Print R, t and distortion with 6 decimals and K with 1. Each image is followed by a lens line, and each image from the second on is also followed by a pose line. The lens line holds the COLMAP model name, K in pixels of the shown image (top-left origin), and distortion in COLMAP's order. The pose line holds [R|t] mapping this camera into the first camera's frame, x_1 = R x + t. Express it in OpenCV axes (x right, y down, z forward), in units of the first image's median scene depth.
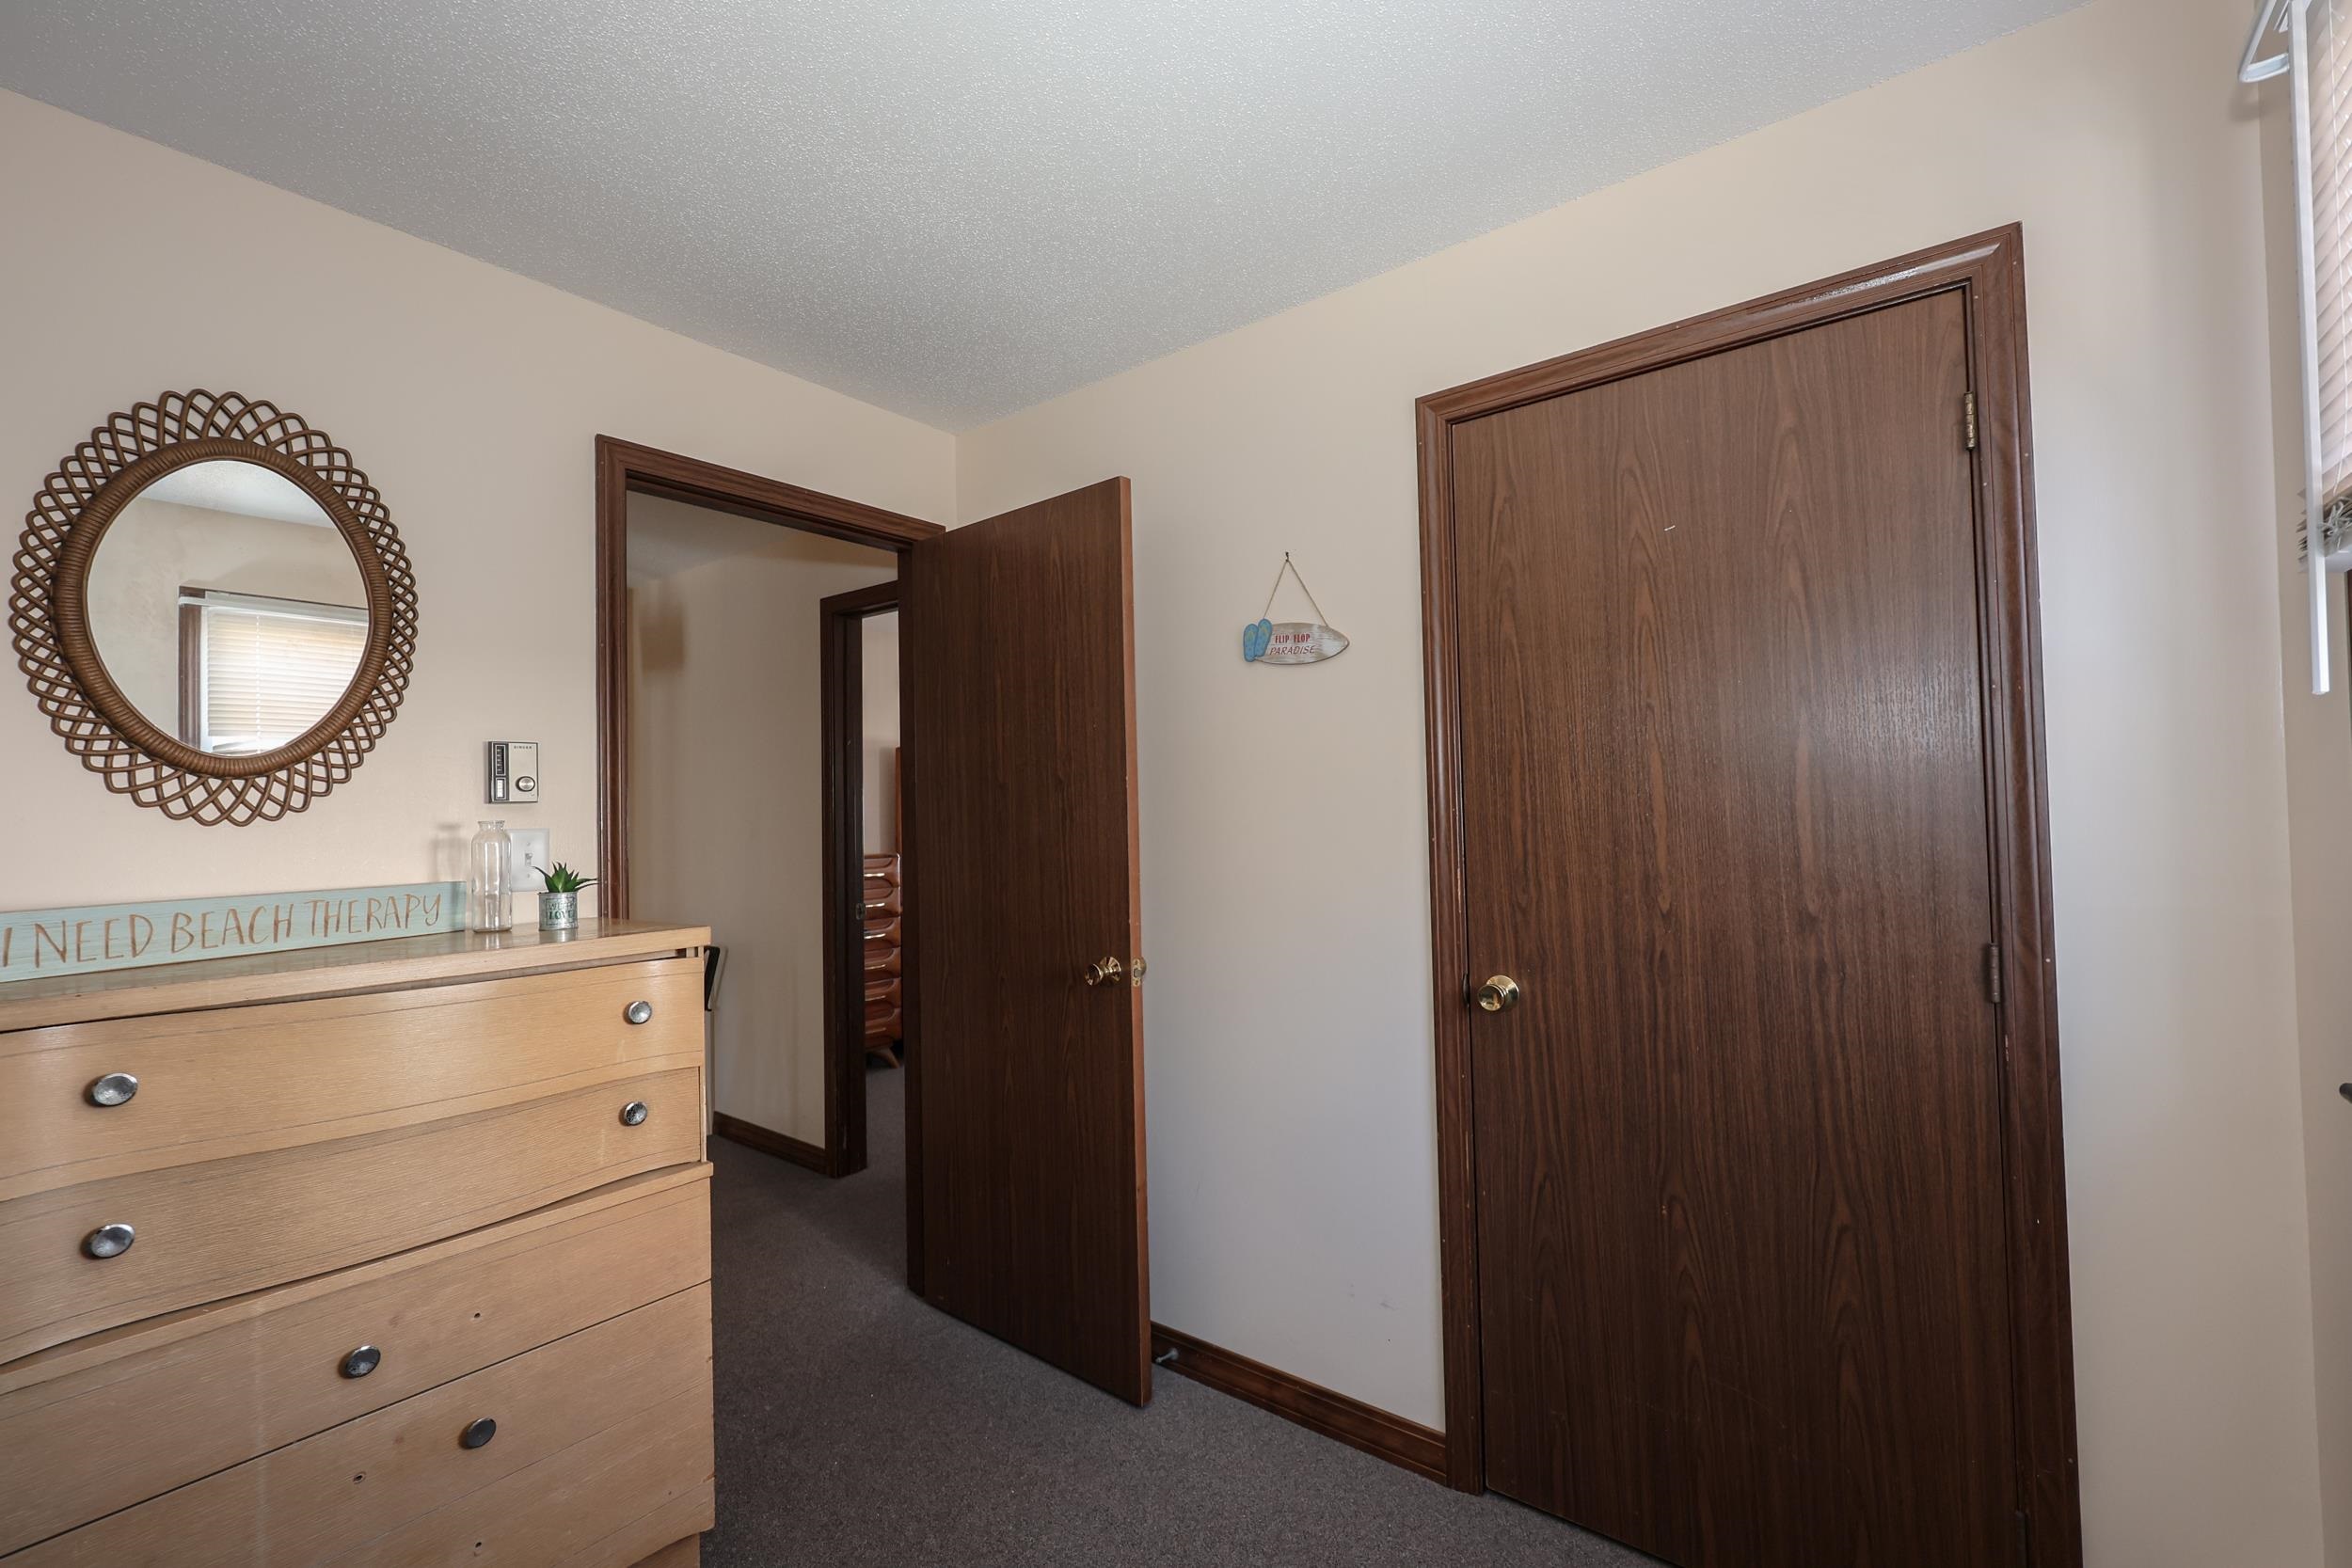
lens RADIAL K [[989.2, 0, 1176.0], [0, 989.2, 784.0], [0, 0, 1]] dist [0.000836, -0.000482]
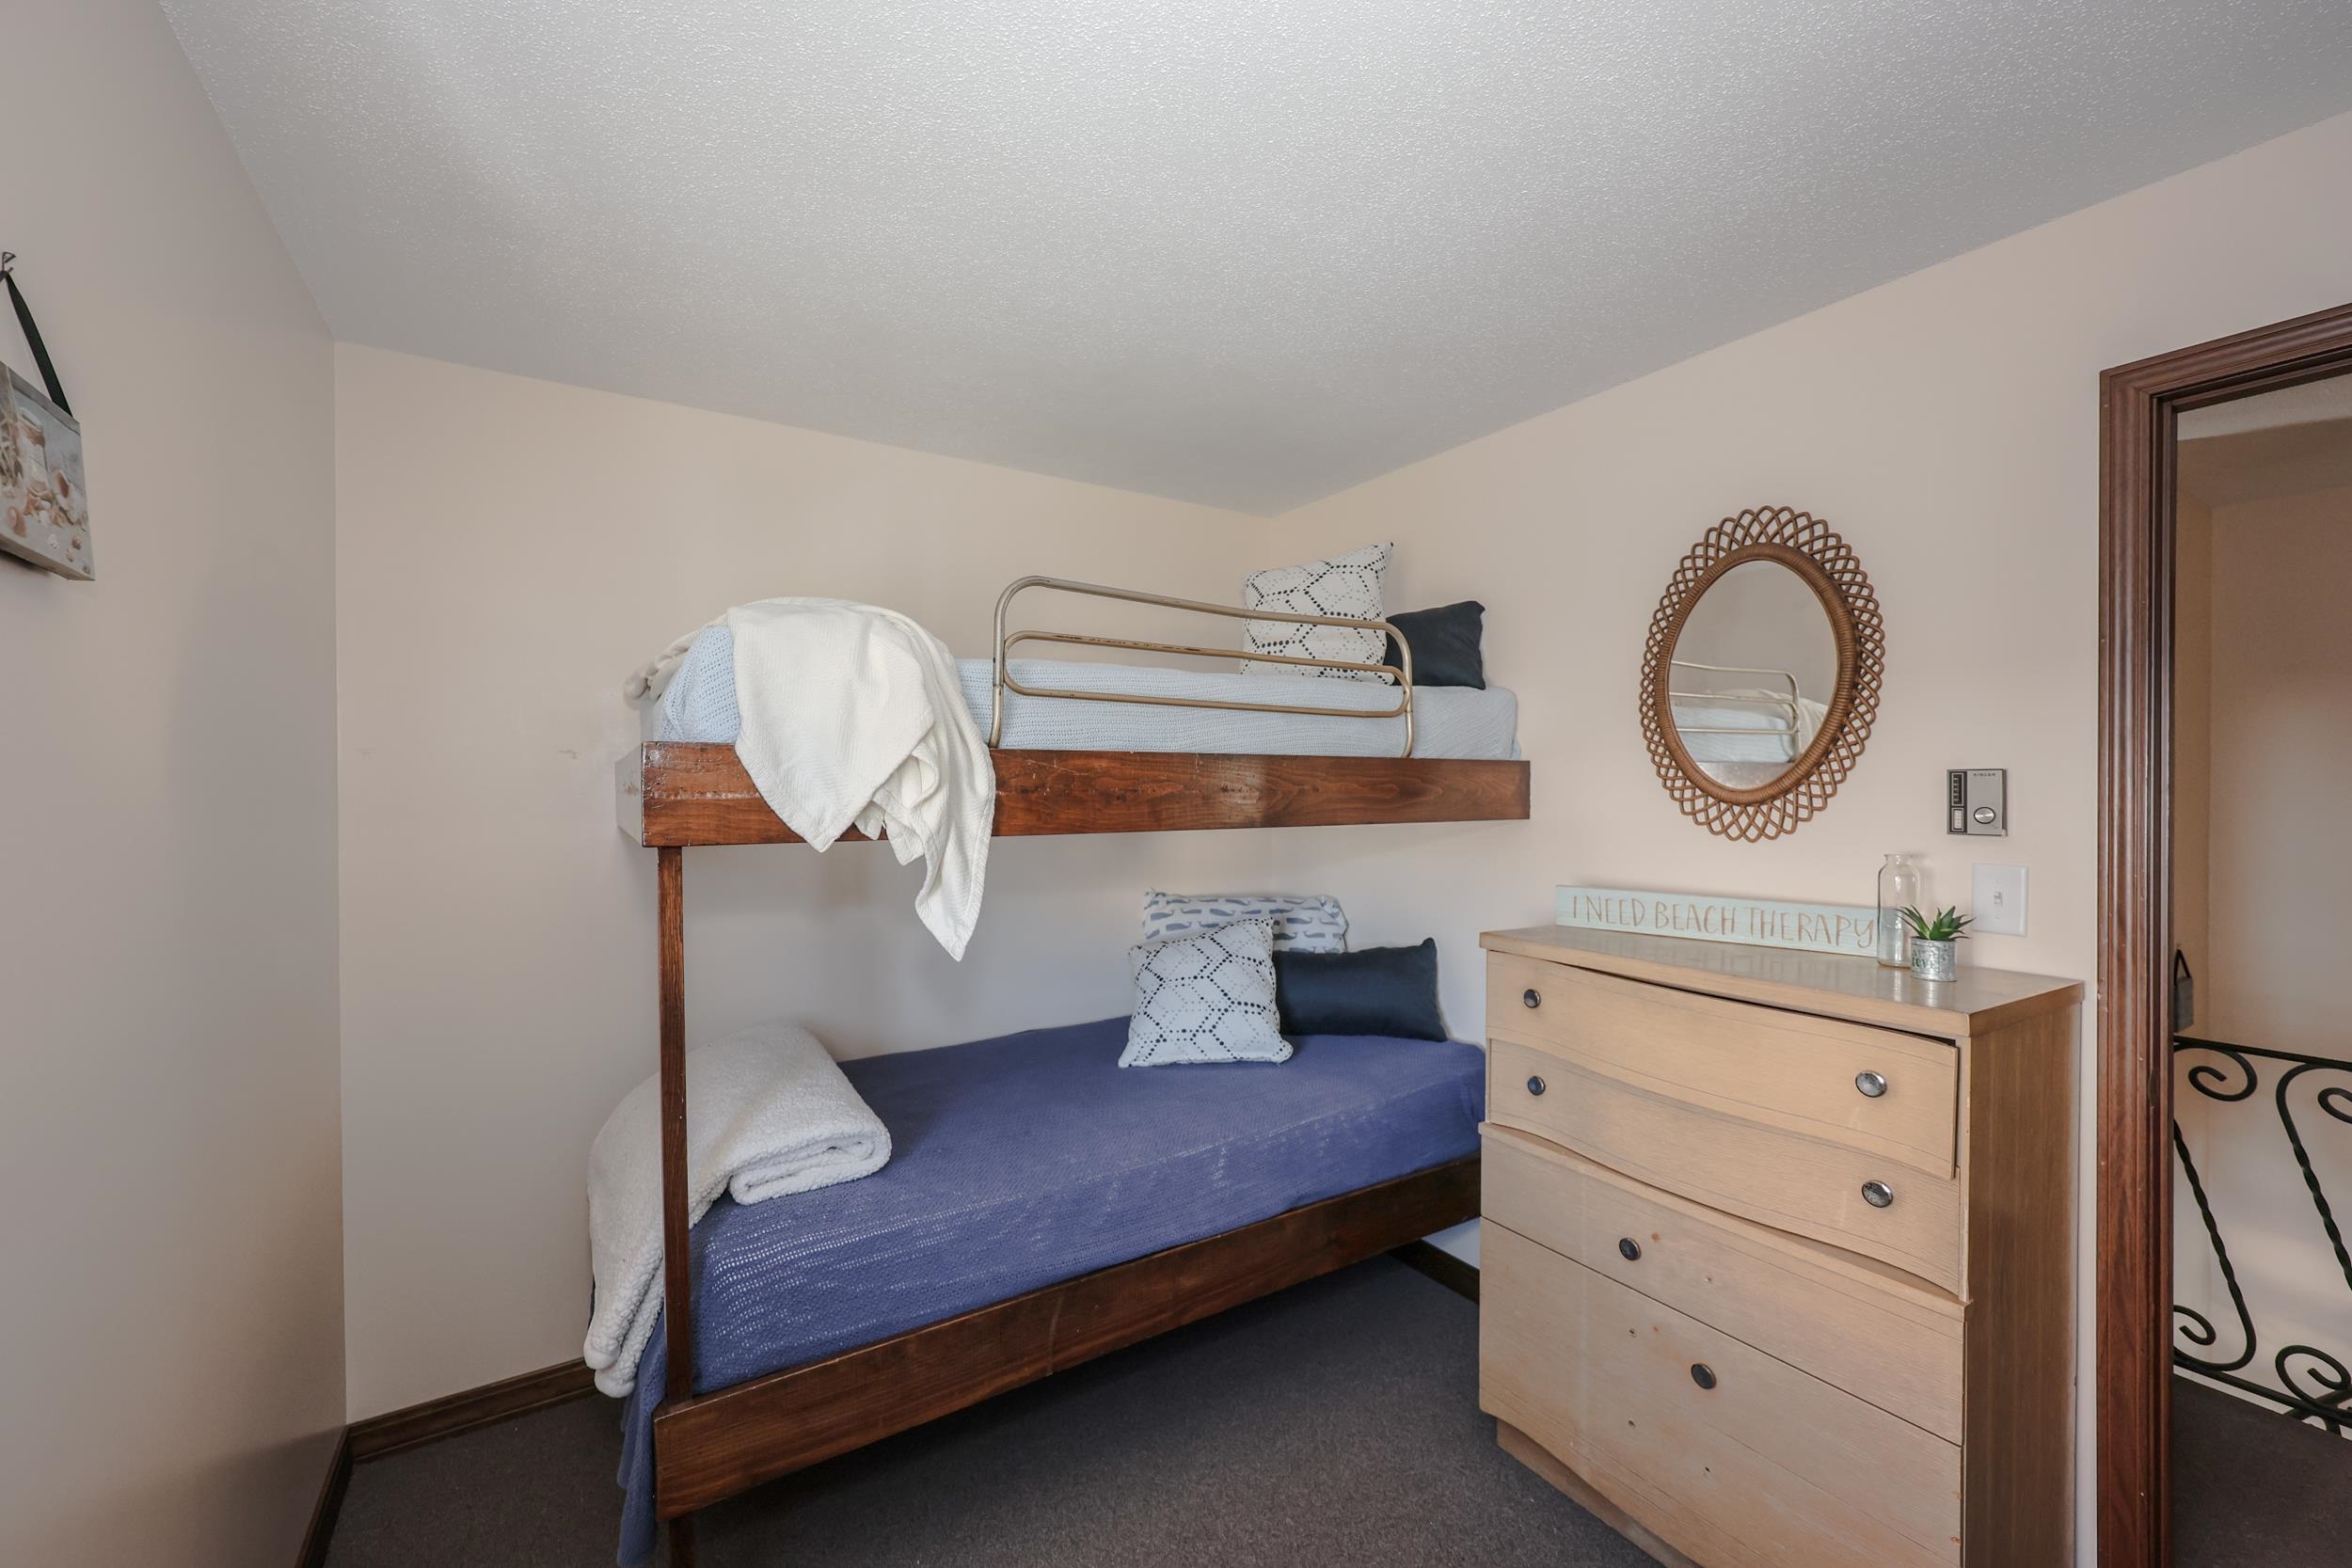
lens RADIAL K [[953.6, 0, 1176.0], [0, 953.6, 784.0], [0, 0, 1]] dist [-0.000006, 0.000012]
pose [[-0.330591, 0.025908, -0.943419, 0.494245], [0.032826, 0.999334, 0.015940, -0.079958], [0.943203, -0.025699, -0.331221, 0.704617]]
